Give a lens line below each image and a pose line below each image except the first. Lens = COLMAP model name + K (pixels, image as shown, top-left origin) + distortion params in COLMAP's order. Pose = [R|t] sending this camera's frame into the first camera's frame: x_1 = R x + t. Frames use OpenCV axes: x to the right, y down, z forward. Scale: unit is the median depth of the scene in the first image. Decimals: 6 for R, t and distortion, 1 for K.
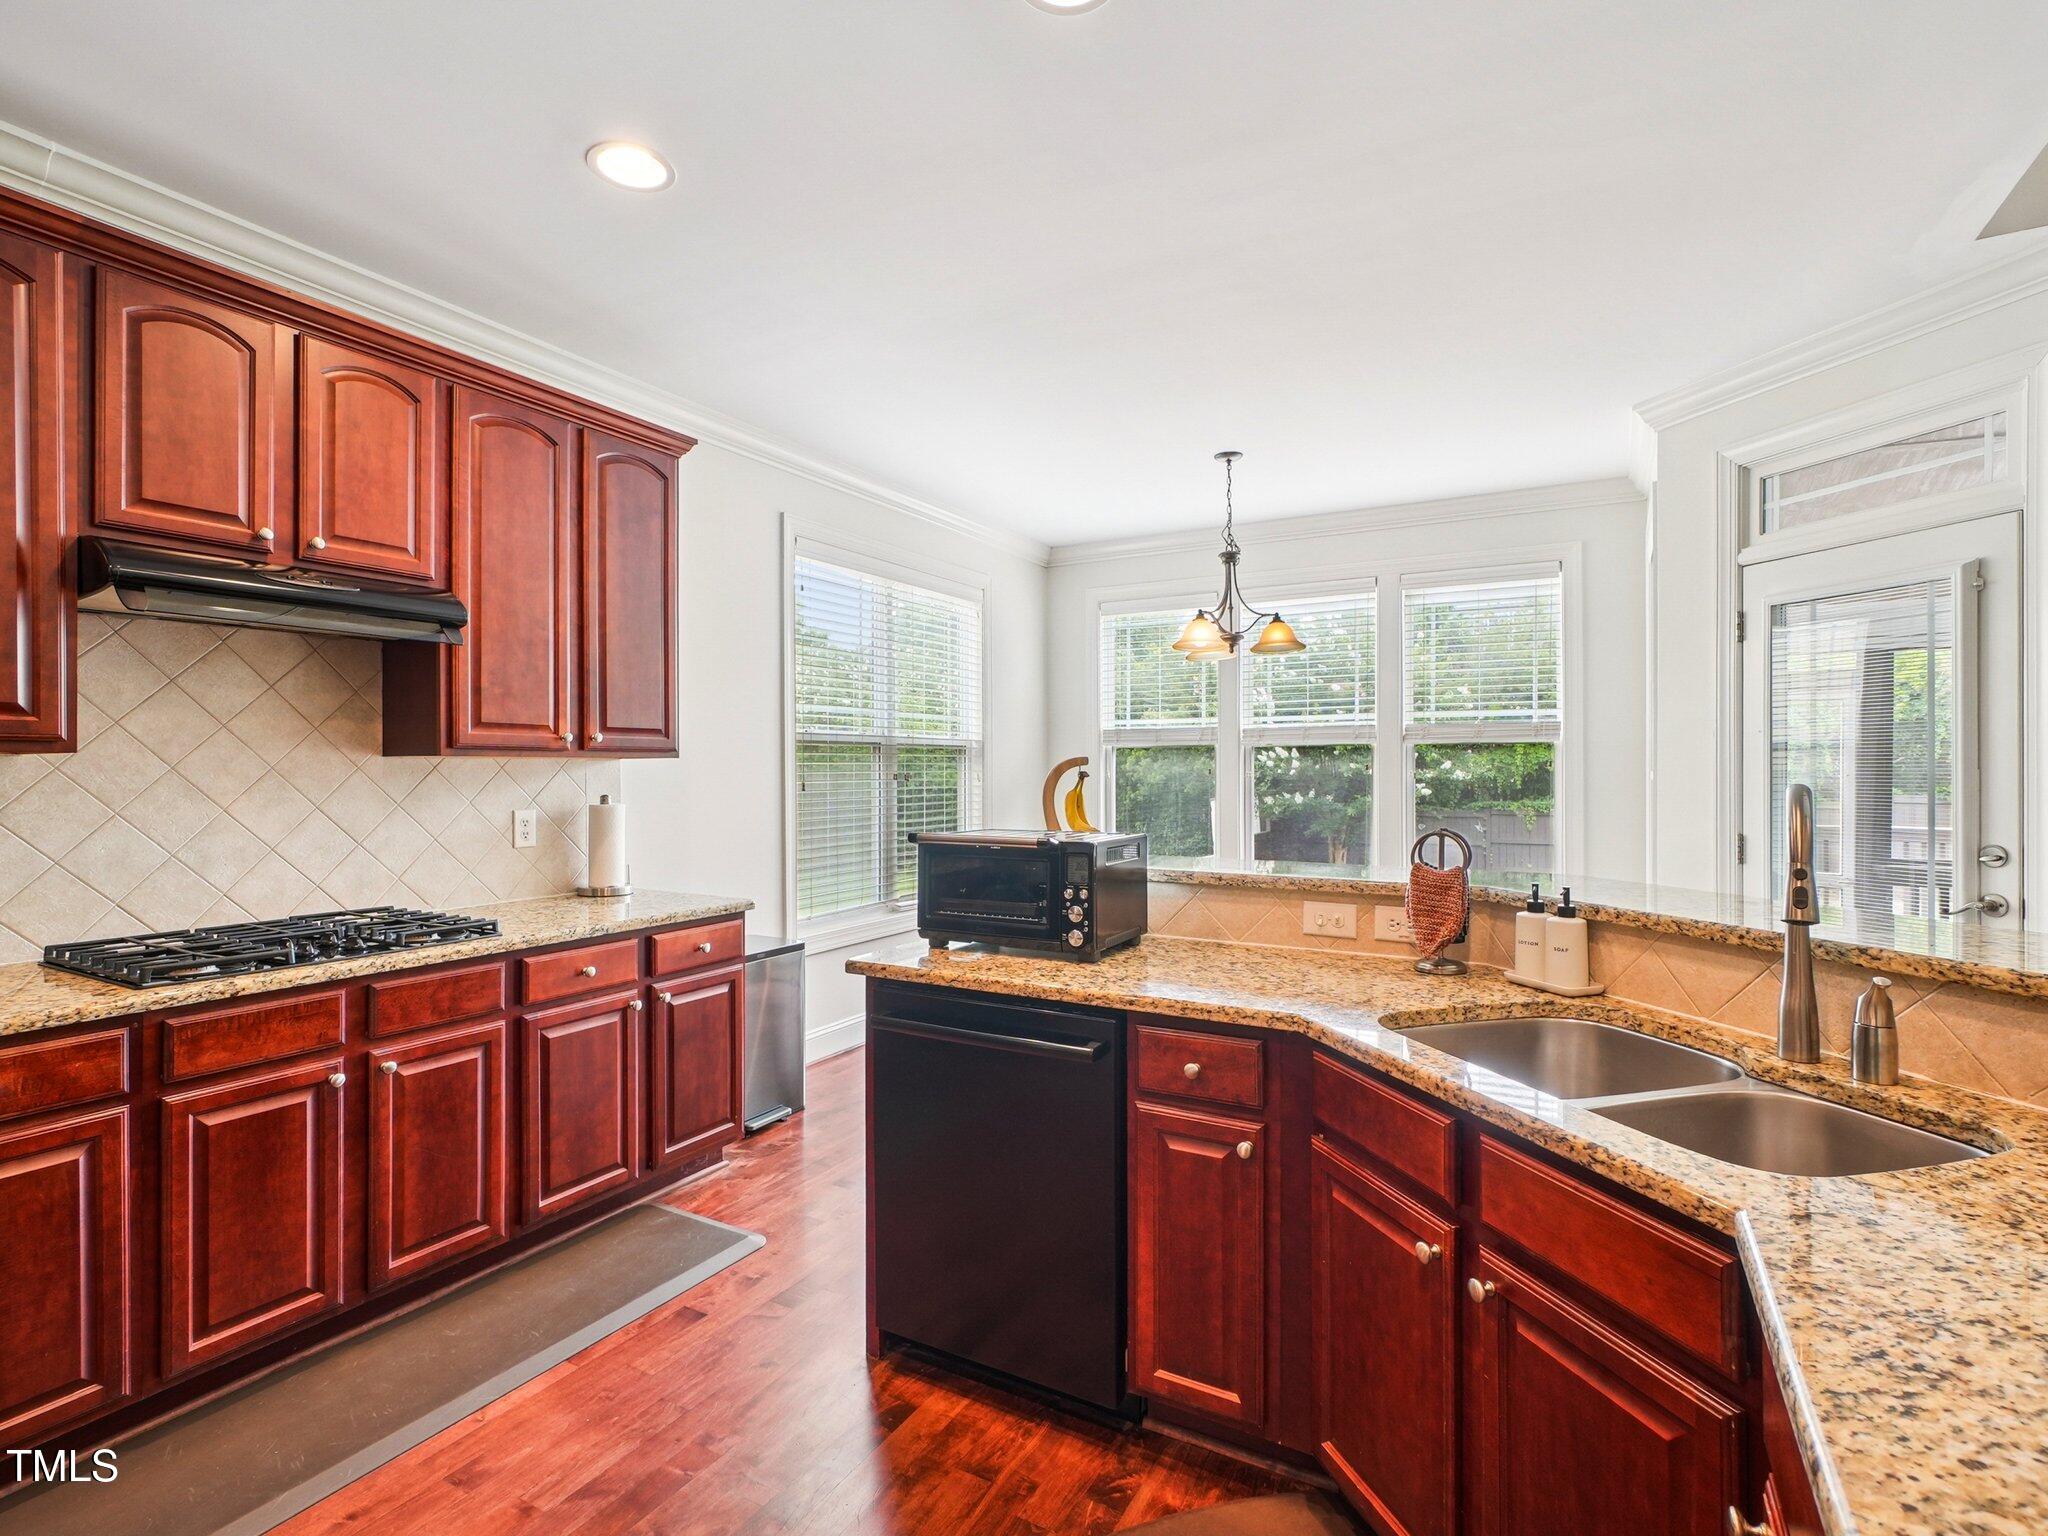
lens RADIAL K [[1012.1, 0, 1009.7], [0, 1012.1, 768.6], [0, 0, 1]] dist [-0.011228, 0.005999]
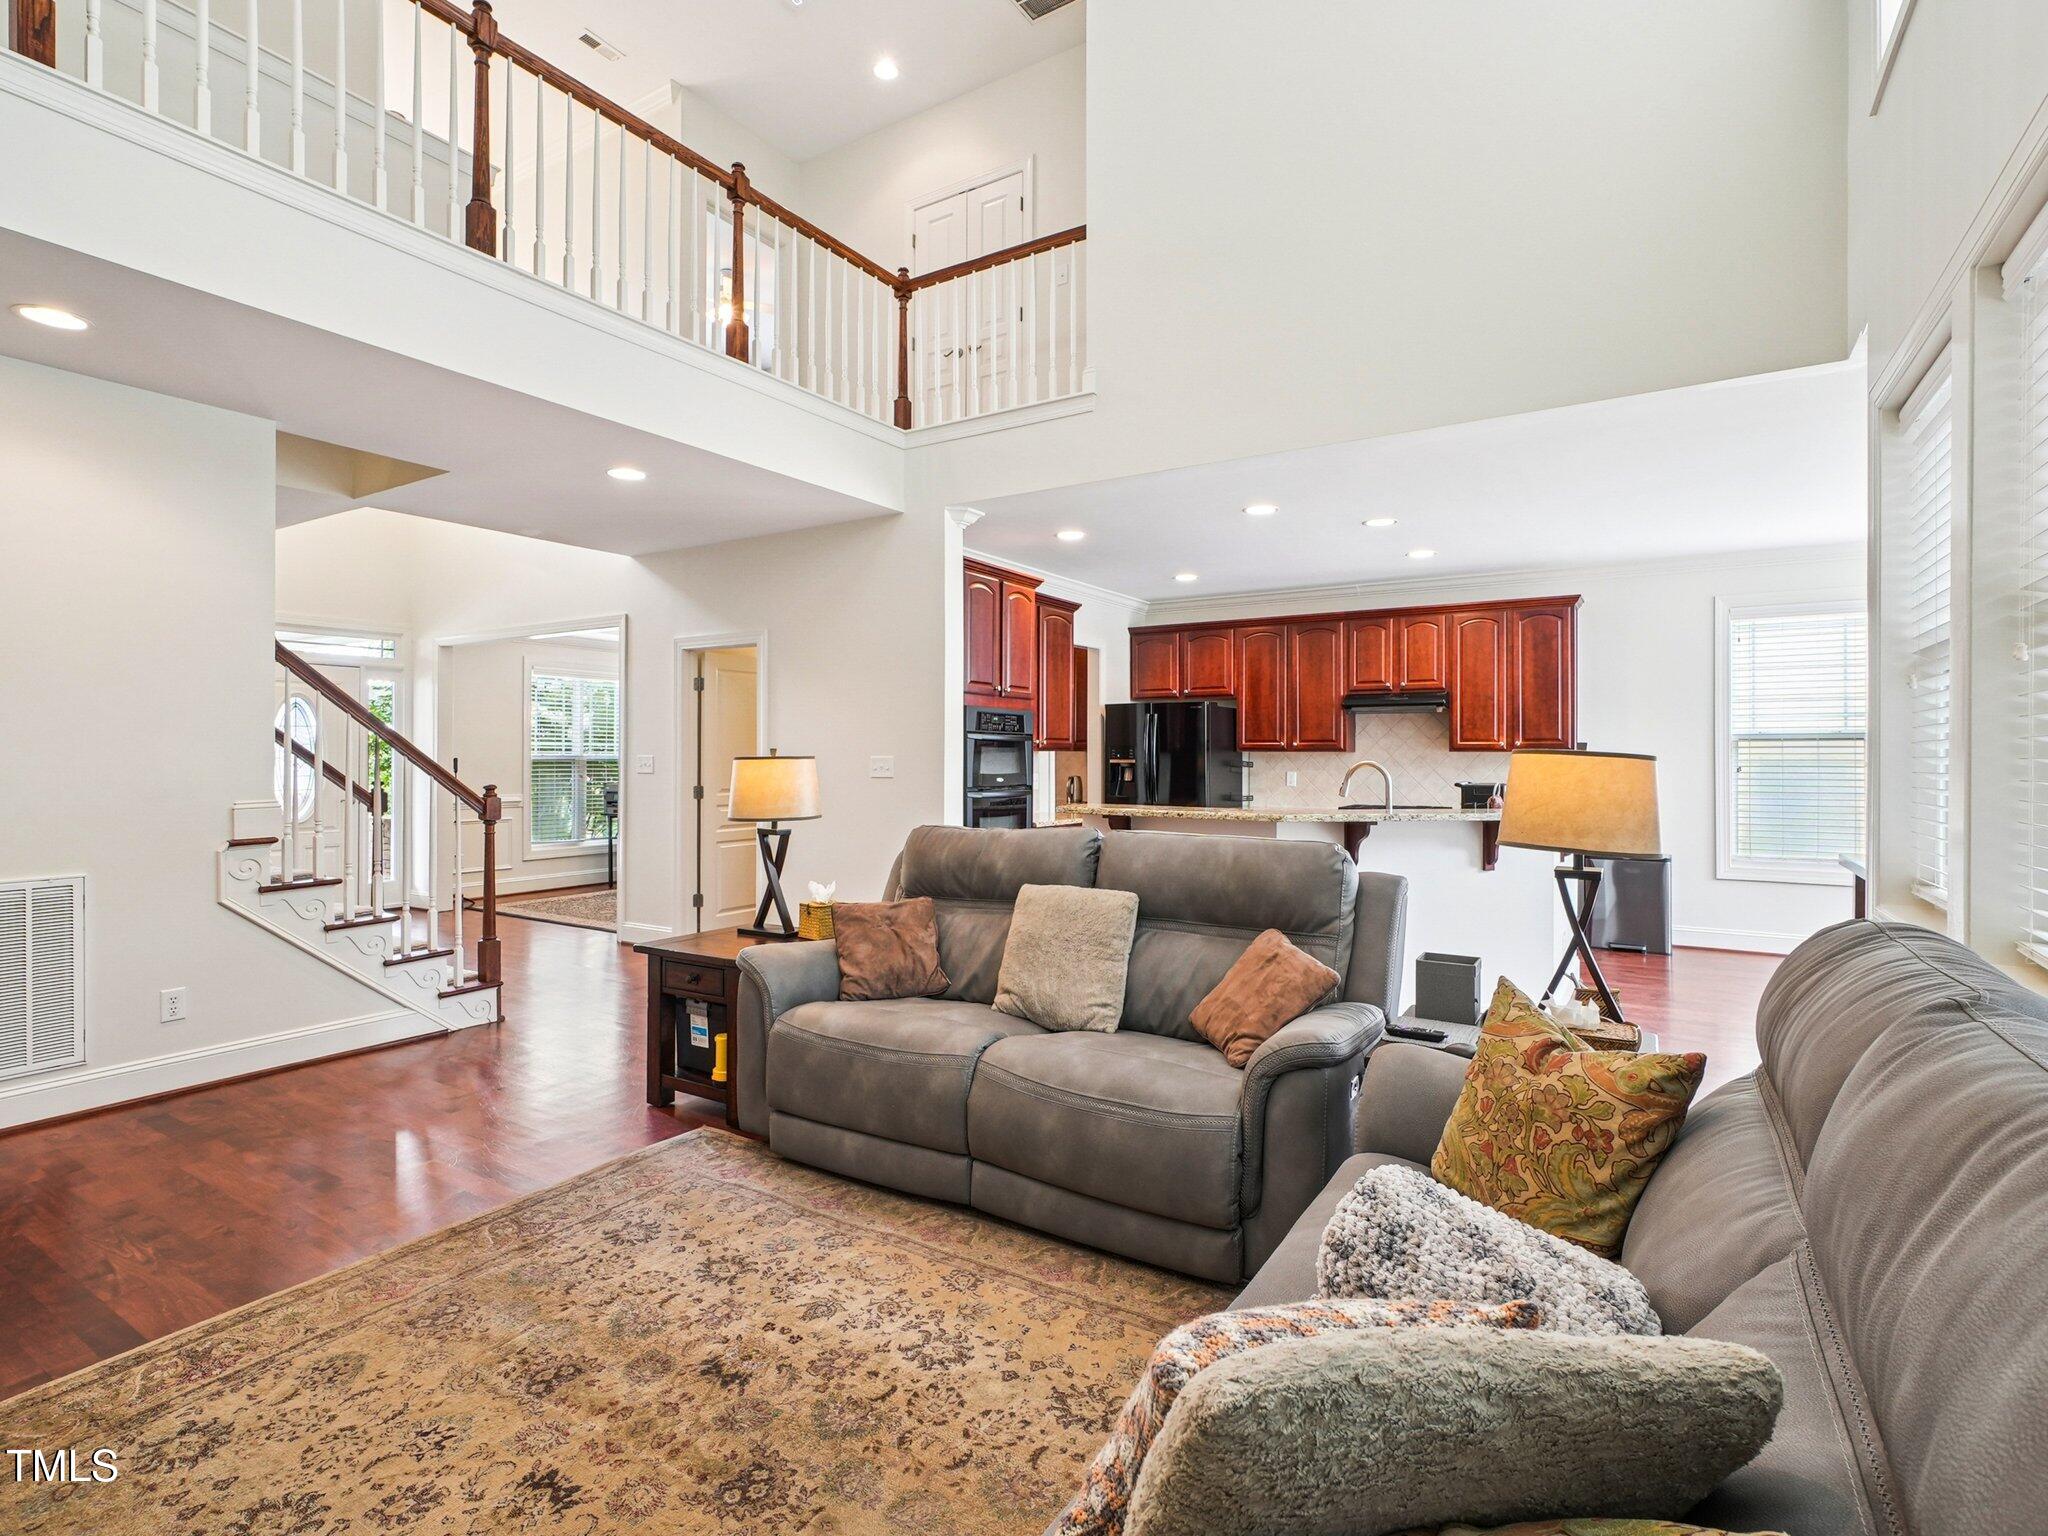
lens RADIAL K [[1012.1, 0, 1028.7], [0, 1012.1, 749.1], [0, 0, 1]] dist [-0.011228, 0.005999]
pose [[-0.034786, -0.005114, -0.999382, 2.489546], [-0.002890, 0.999983, -0.005017, -0.002639], [0.999391, 0.002713, -0.034800, -0.052872]]
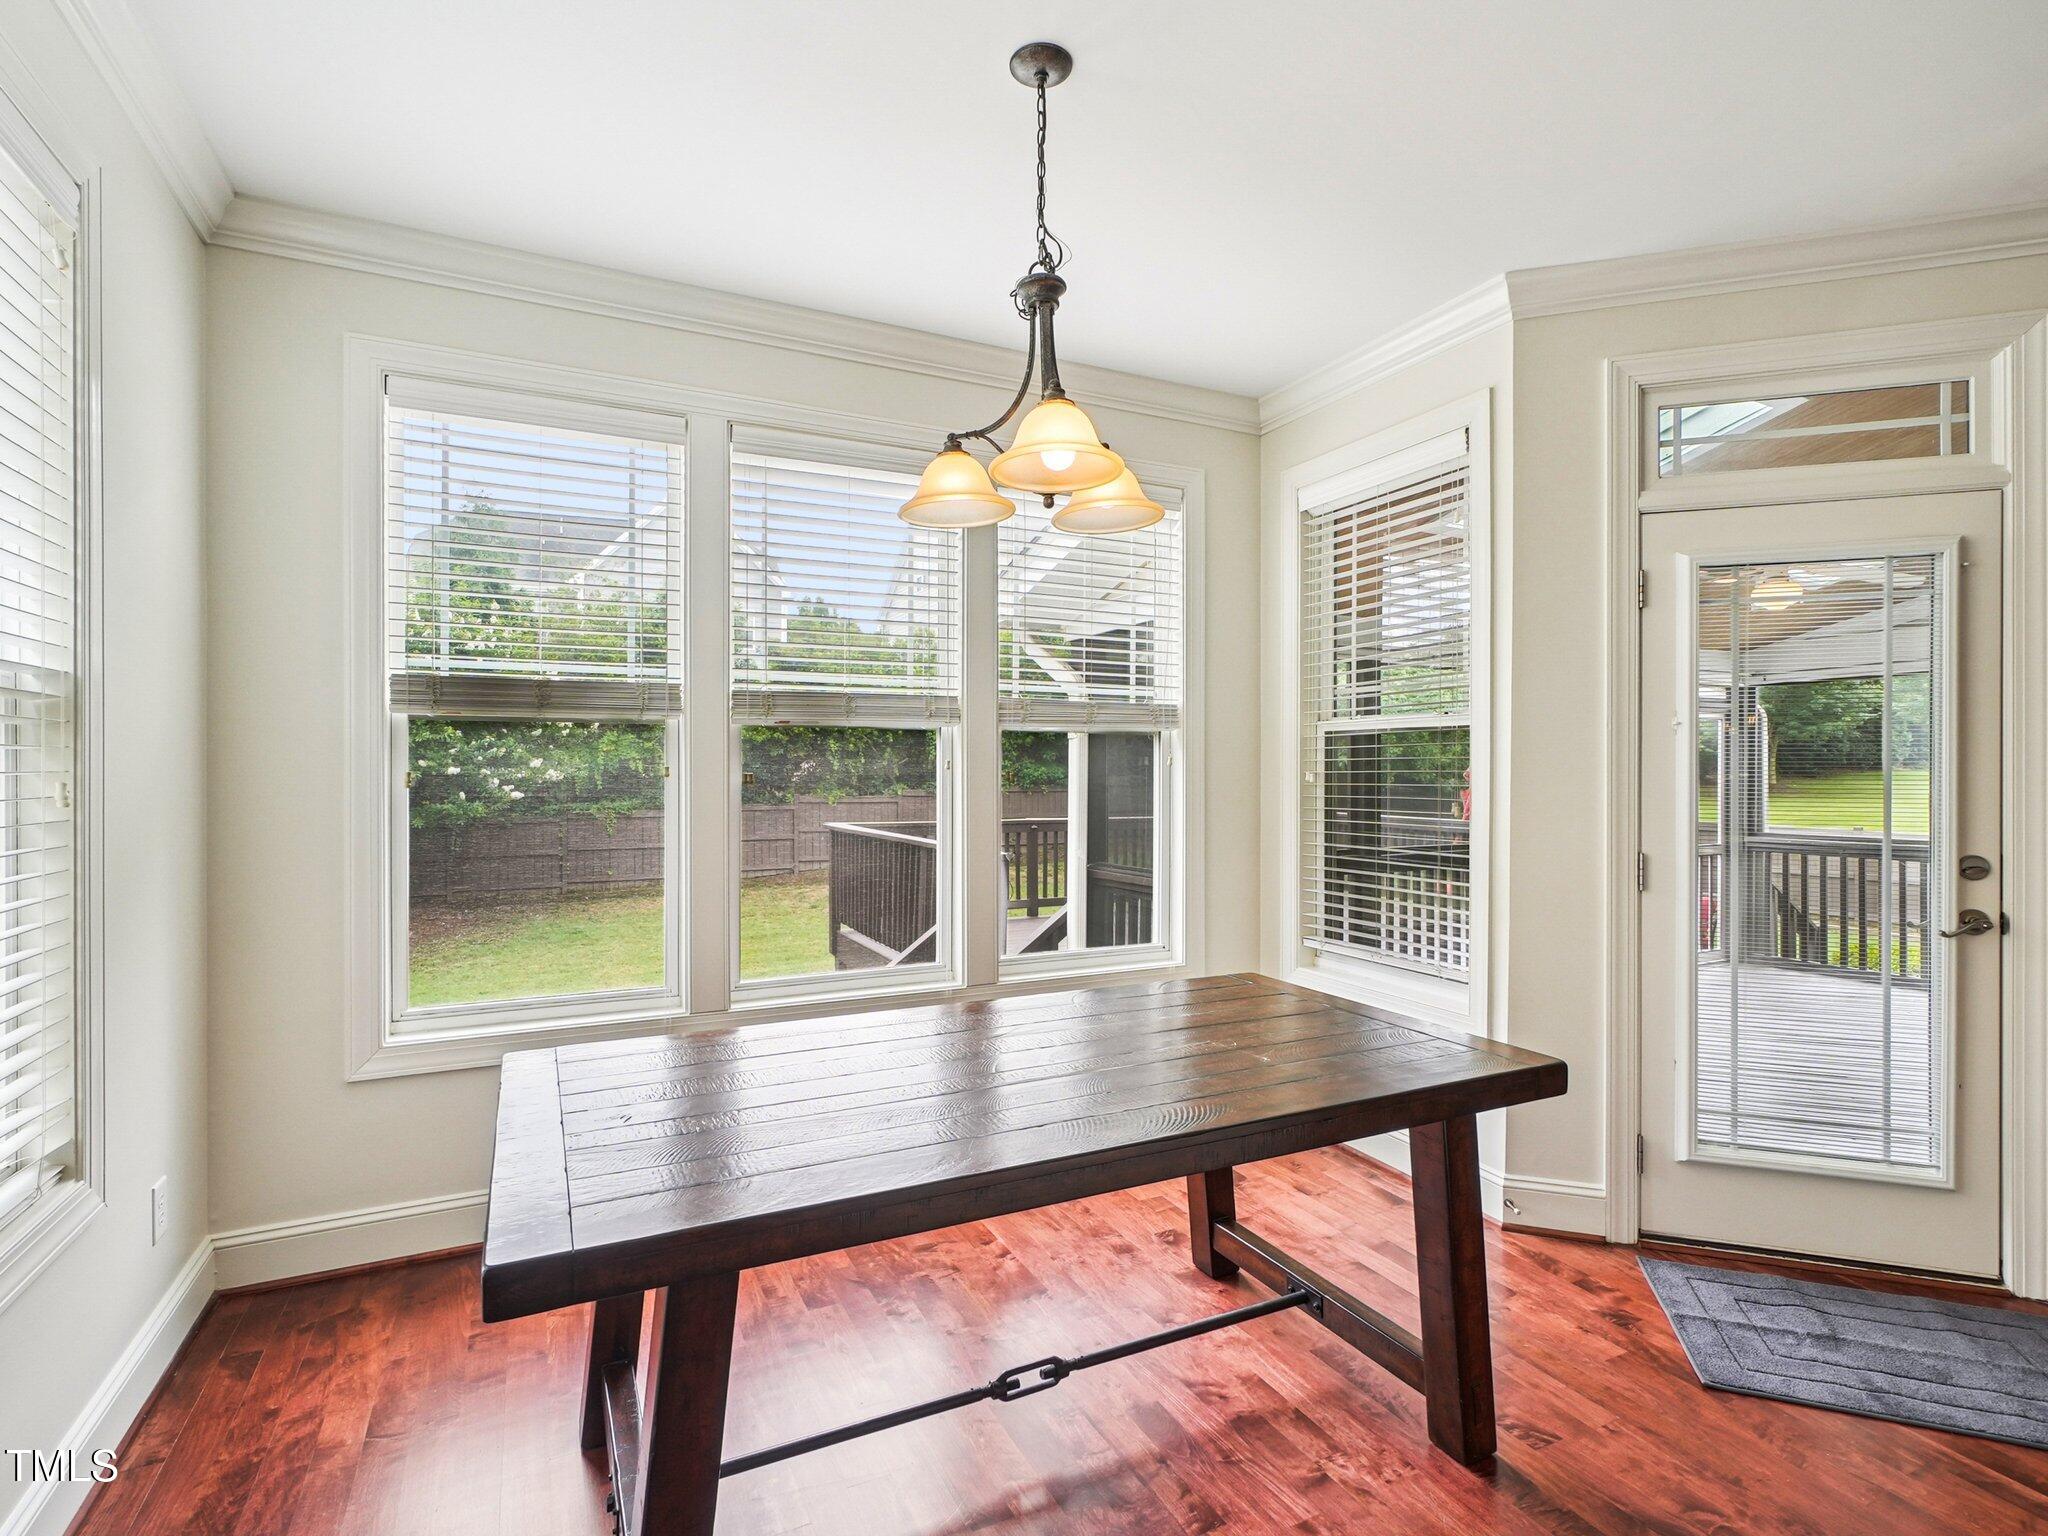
lens RADIAL K [[1012.1, 0, 1029.3], [0, 1012.1, 768.5], [0, 0, 1]] dist [-0.011228, 0.005999]
pose [[0.558425, 0.002625, 0.829551, -0.279789], [-0.003664, 0.999993, -0.000698, 0.002098], [-0.829547, -0.002650, 0.558431, 1.380241]]
